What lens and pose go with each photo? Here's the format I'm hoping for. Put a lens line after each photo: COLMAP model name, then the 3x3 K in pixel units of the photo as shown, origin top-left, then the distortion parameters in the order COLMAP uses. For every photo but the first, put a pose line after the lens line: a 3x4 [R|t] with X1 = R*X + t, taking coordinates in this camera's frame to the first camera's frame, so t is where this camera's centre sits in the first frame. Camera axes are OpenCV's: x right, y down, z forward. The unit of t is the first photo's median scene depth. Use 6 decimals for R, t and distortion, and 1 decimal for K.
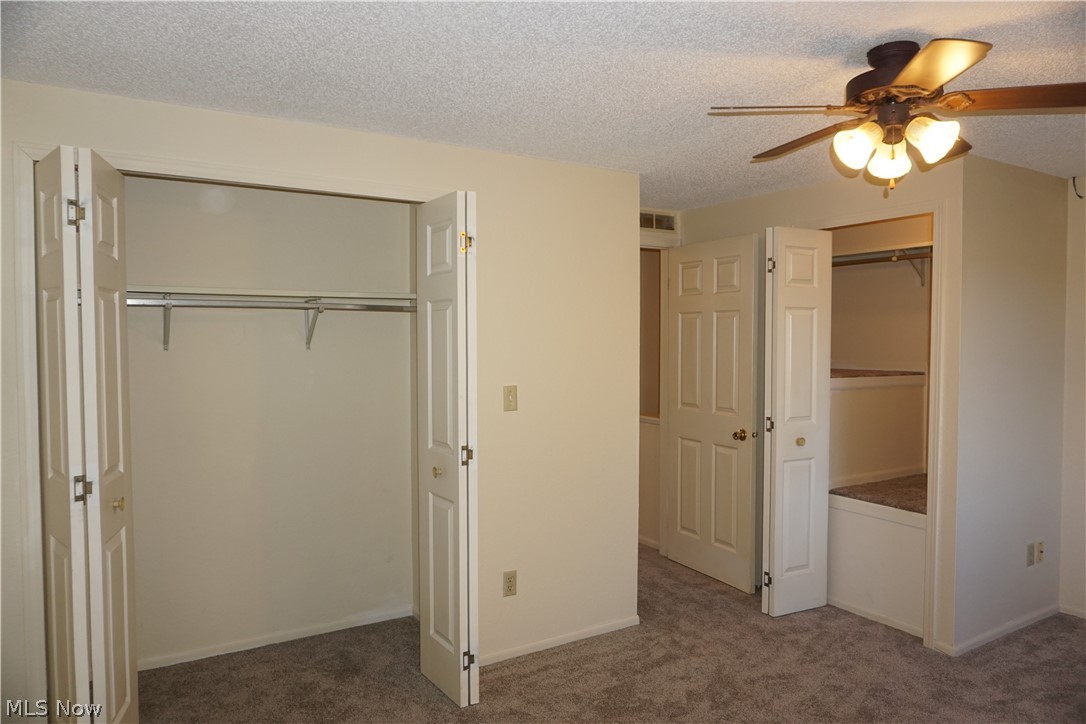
lens RADIAL K [[730.2, 0, 543.0], [0, 730.2, 362.0], [0, 0, 1]] dist [-0.045084, 0.039958]
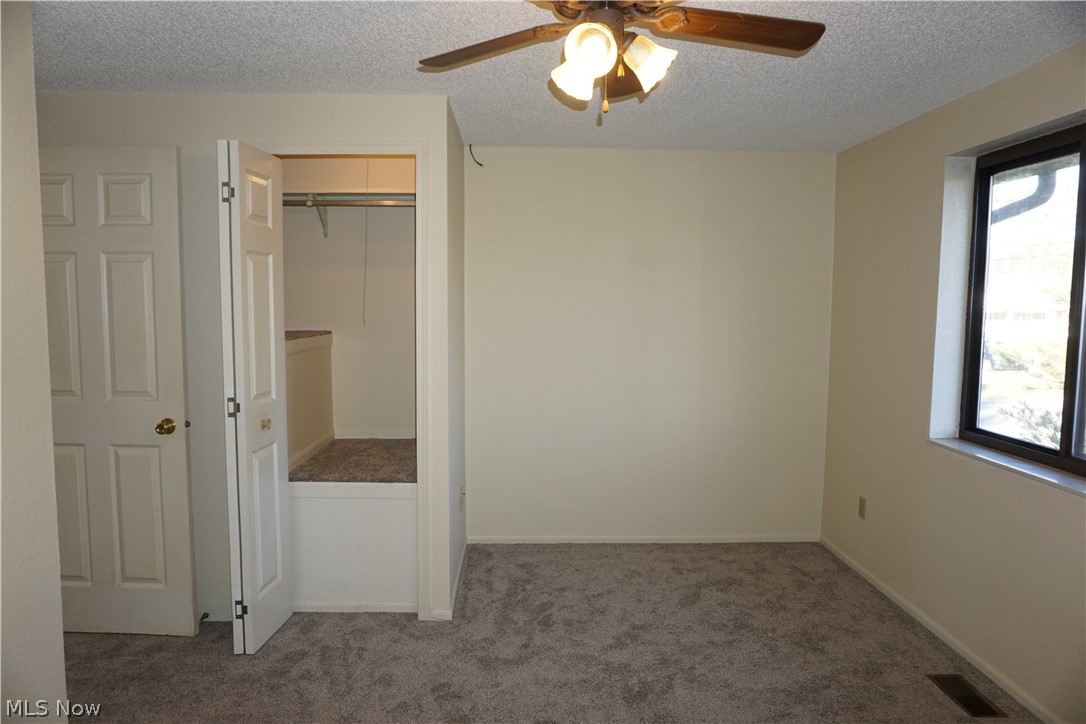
lens RADIAL K [[730.2, 0, 543.0], [0, 730.2, 362.0], [0, 0, 1]] dist [-0.045084, 0.039958]
pose [[0.505917, -0.070996, 0.859656, -0.164296], [0.022903, 0.997361, 0.068890, -0.004742], [-0.862278, -0.015164, 0.506208, 0.344612]]
